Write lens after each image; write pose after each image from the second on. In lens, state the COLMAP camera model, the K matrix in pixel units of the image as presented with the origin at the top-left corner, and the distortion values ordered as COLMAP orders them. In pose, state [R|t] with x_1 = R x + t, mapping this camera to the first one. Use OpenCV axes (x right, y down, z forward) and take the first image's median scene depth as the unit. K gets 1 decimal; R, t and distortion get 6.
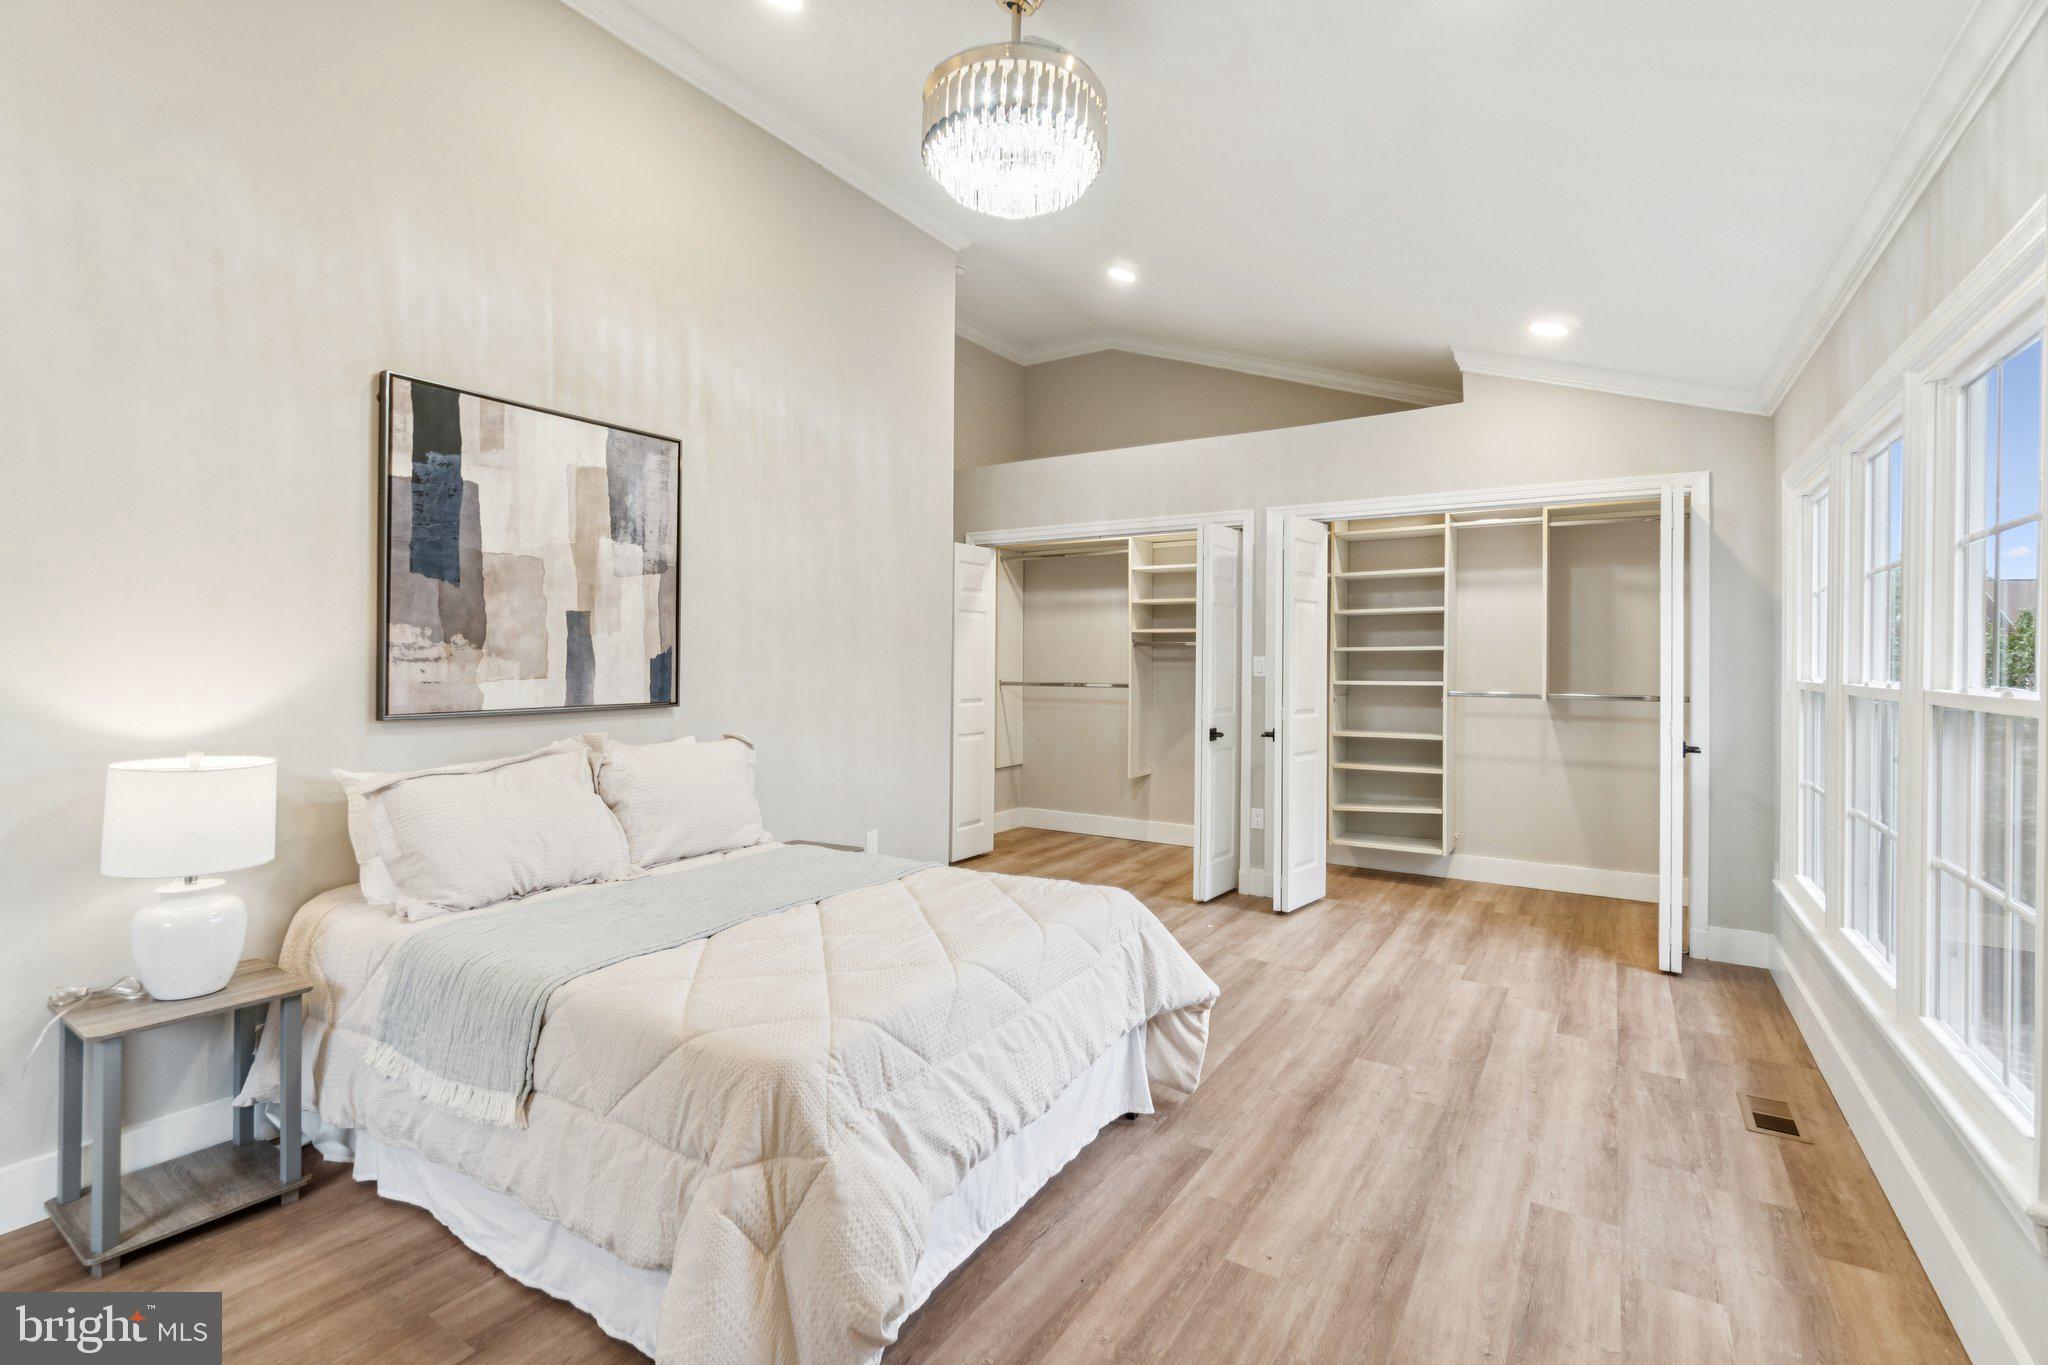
lens RADIAL K [[877.4, 0, 1019.6], [0, 877.4, 660.7], [0, 0, 1]] dist [-0.039789, -0.000063]
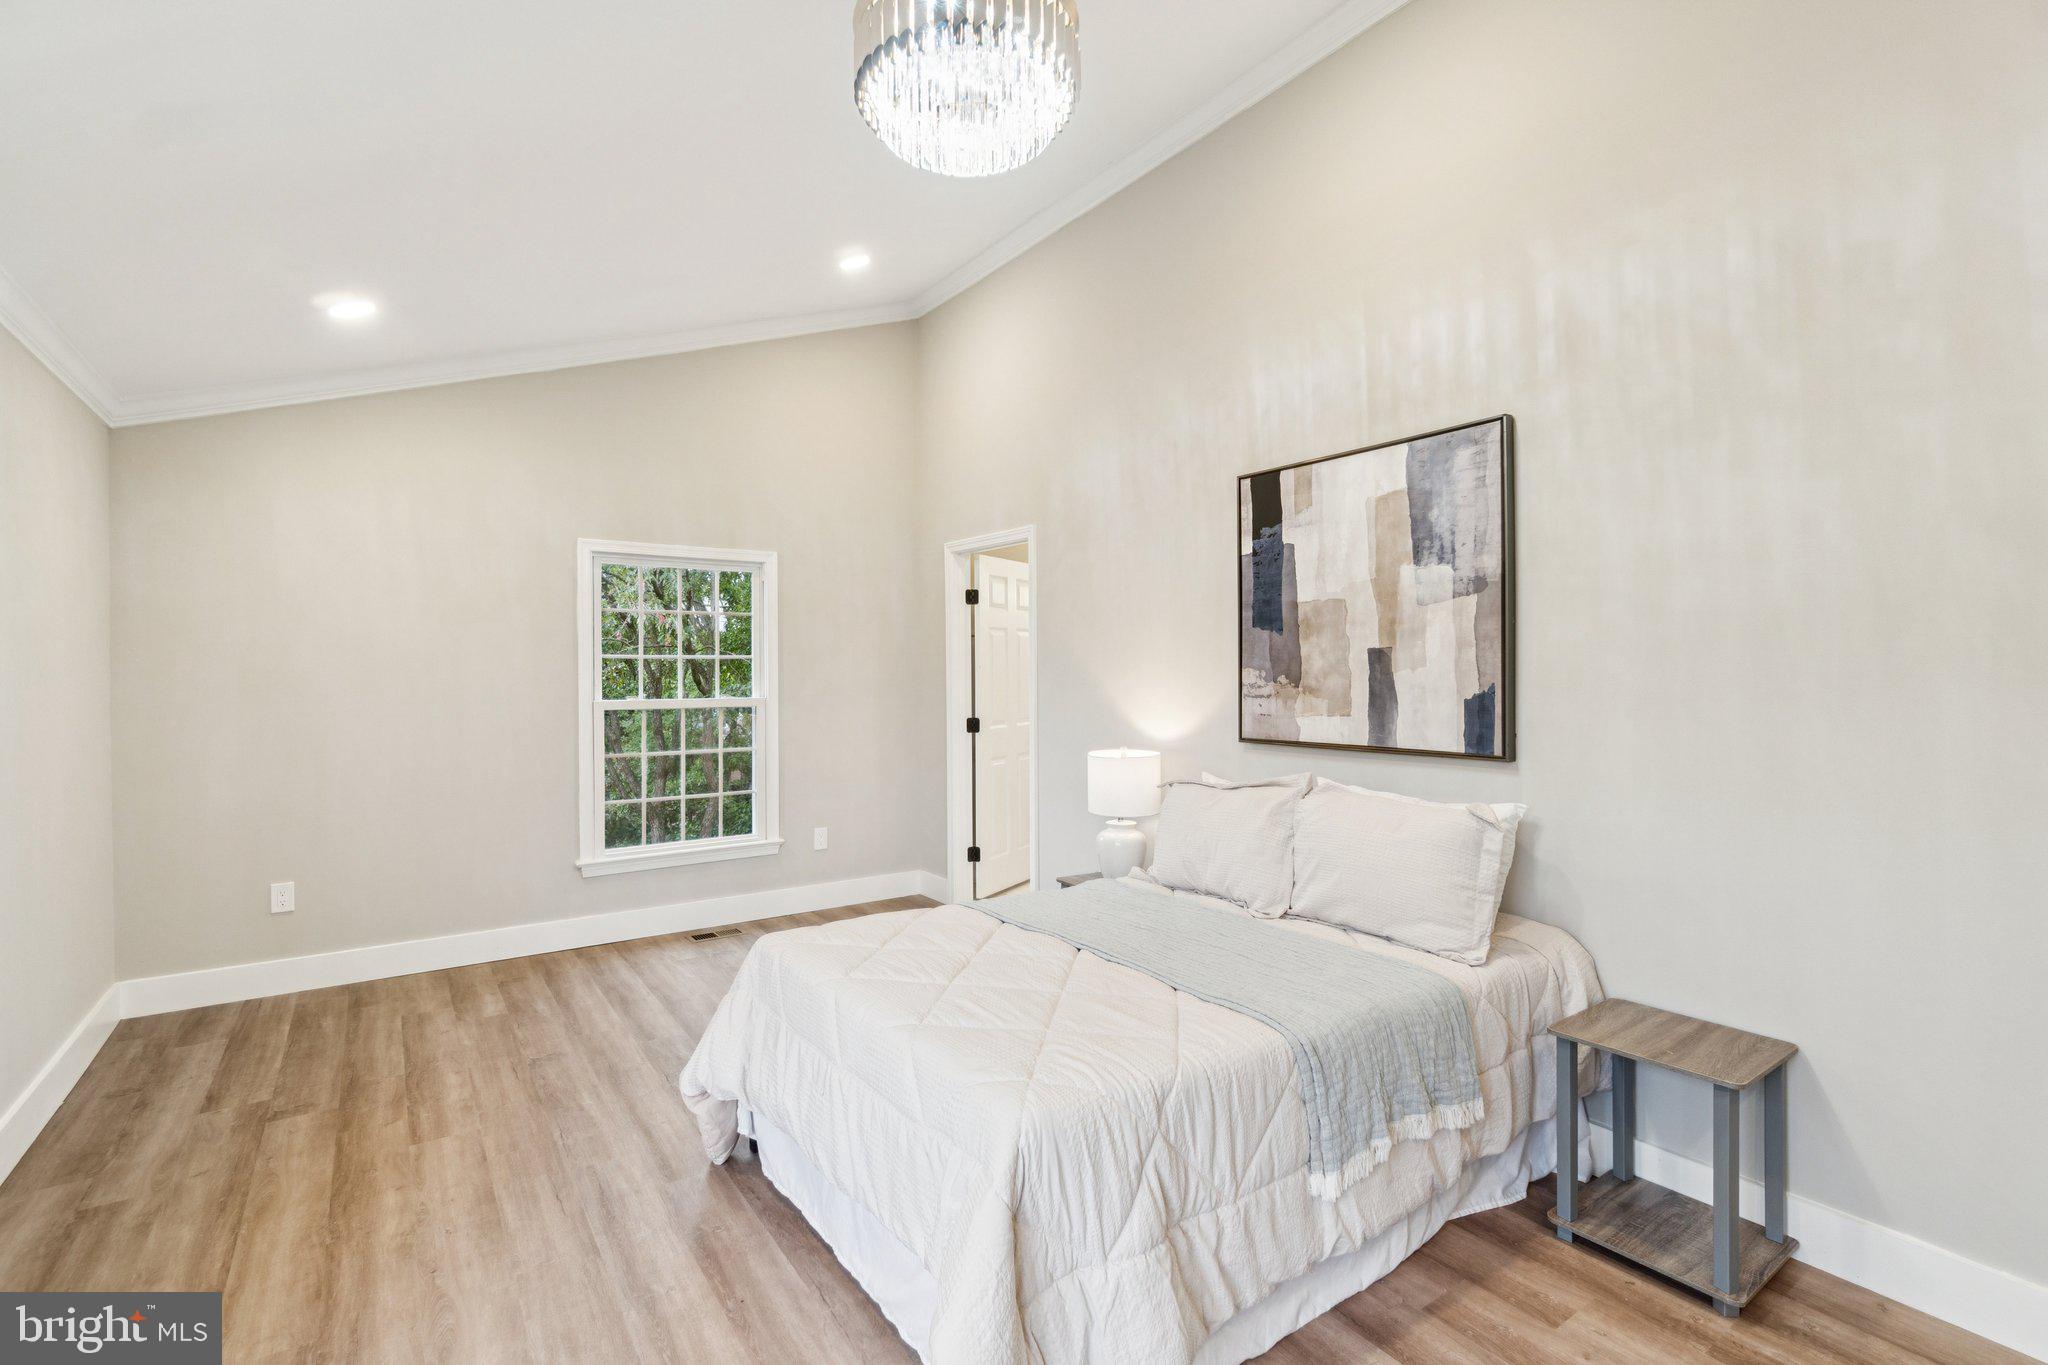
lens RADIAL K [[882.9, 0, 999.0], [0, 882.9, 675.3], [0, 0, 1]] dist [-0.000991, -0.000098]
pose [[-0.367443, 0.000822, -0.930046, 0.567748], [0.004318, 0.999990, -0.000823, -0.028598], [0.930036, -0.004318, -0.367443, 0.995225]]
